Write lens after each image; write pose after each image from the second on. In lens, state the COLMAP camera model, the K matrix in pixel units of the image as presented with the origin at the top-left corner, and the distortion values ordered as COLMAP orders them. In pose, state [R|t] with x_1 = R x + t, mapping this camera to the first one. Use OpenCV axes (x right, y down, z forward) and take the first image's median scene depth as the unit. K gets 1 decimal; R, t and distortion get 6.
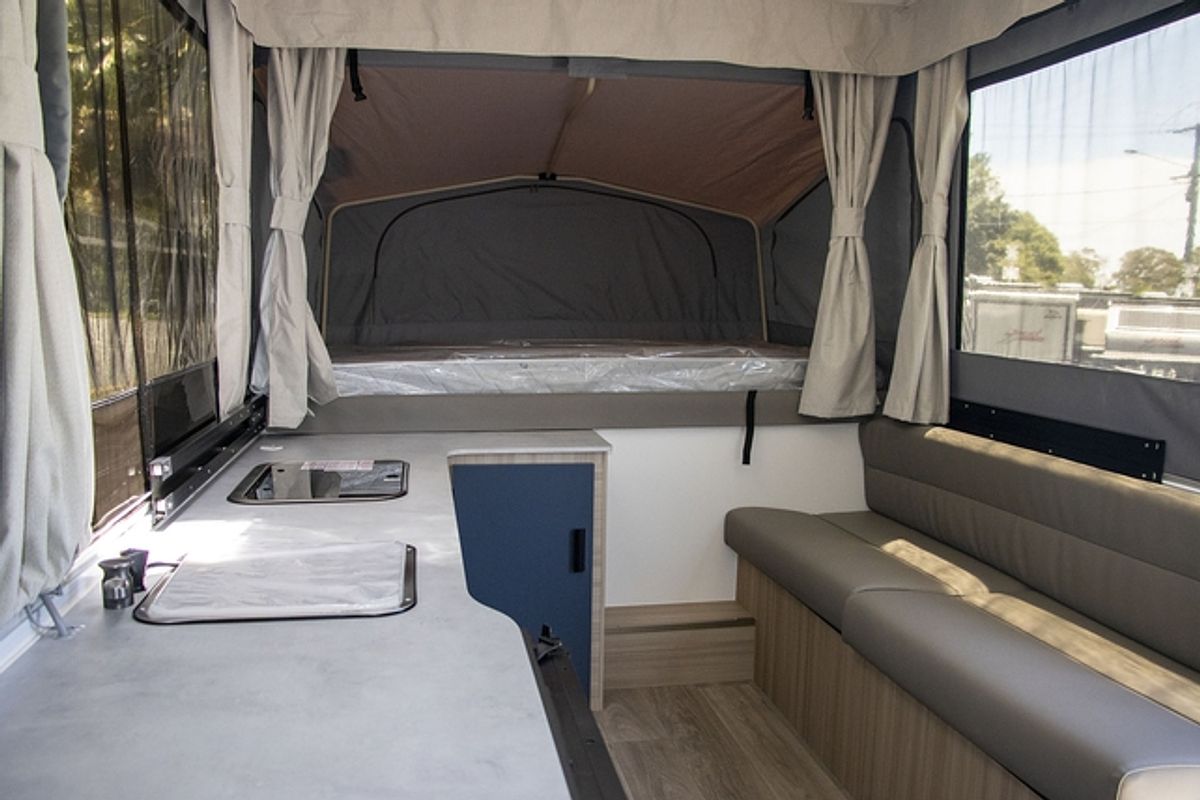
lens RADIAL K [[1018.7, 0, 600.0], [0, 1018.7, 404.4], [0, 0, 1]] dist [-0.168046, 0.114706]
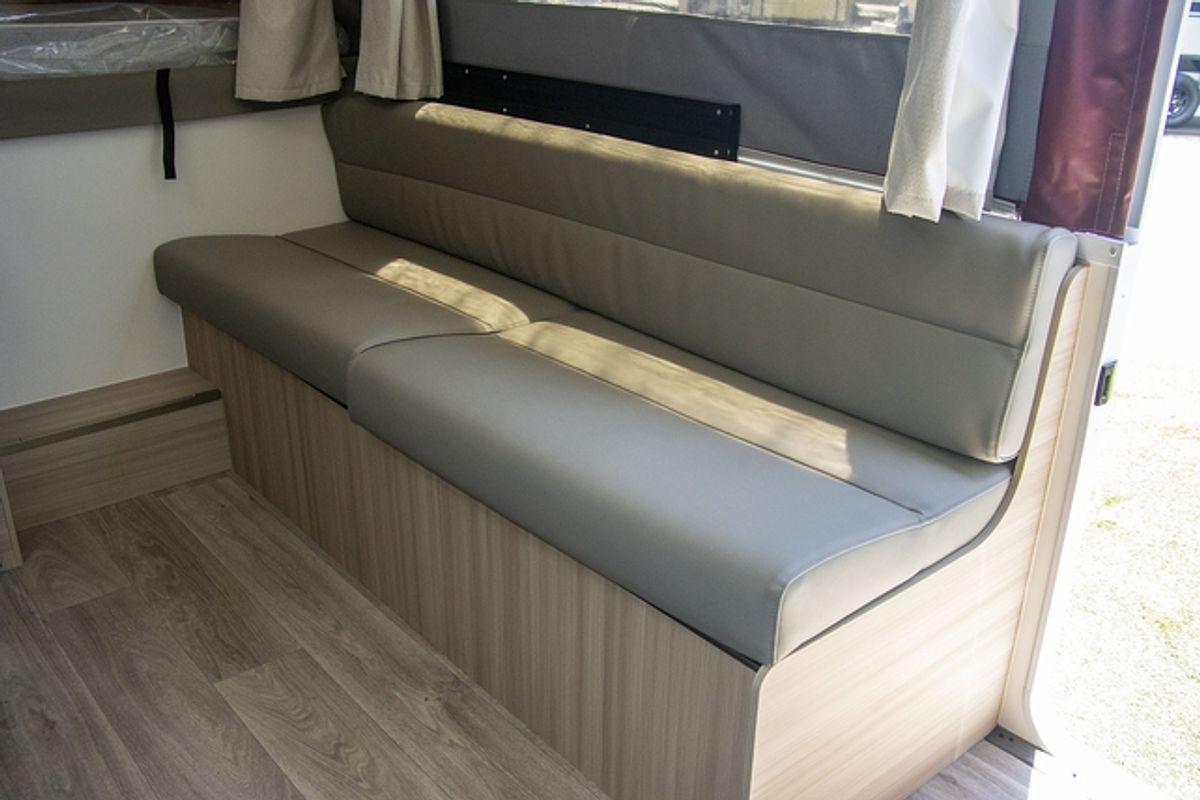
lens RADIAL K [[1177.7, 0, 640.2], [0, 1177.7, 460.5], [0, 0, 1]] dist [-0.120881, 0.112195]
pose [[0.865740, -0.206694, 0.455821, 0.022751], [0.051734, 0.942818, 0.329268, -0.003070], [-0.497814, -0.261479, 0.826928, 0.135161]]
